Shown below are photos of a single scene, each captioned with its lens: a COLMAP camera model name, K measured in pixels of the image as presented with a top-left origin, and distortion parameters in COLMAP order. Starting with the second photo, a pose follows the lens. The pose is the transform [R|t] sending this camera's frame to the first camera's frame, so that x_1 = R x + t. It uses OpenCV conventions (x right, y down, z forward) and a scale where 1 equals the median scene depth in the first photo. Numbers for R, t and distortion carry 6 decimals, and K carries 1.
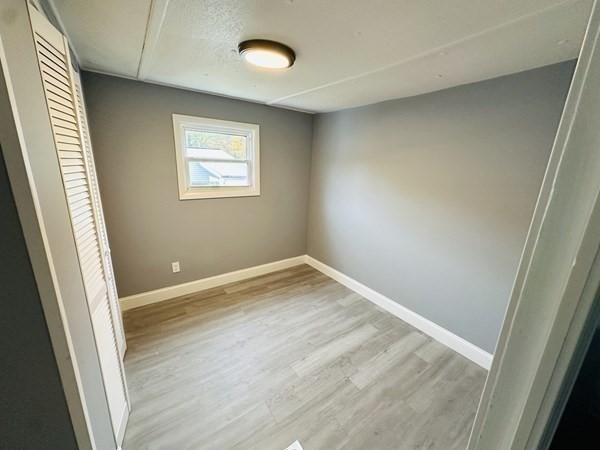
lens RADIAL K [[239.4, 0, 299.6], [0, 239.4, 224.7], [0, 0, 1]] dist [-0.000870, -0.000087]
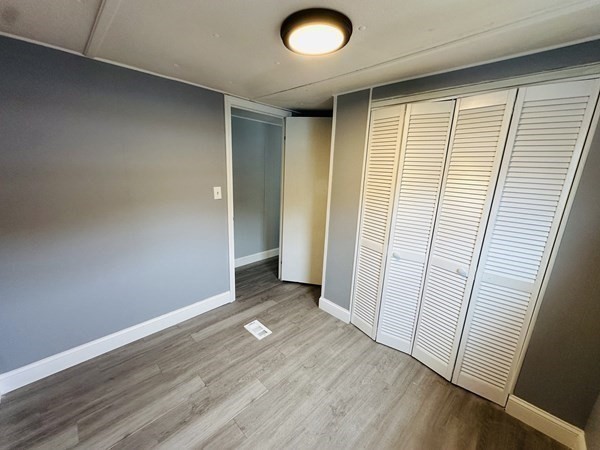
lens RADIAL K [[239.4, 0, 300.2], [0, 239.4, 224.8], [0, 0, 1]] dist [-0.000870, -0.000087]
pose [[-0.982660, -0.034817, -0.182118, 0.027525], [-0.116696, 0.879414, 0.461533, -0.390085], [0.144087, 0.474782, -0.868229, 1.511071]]
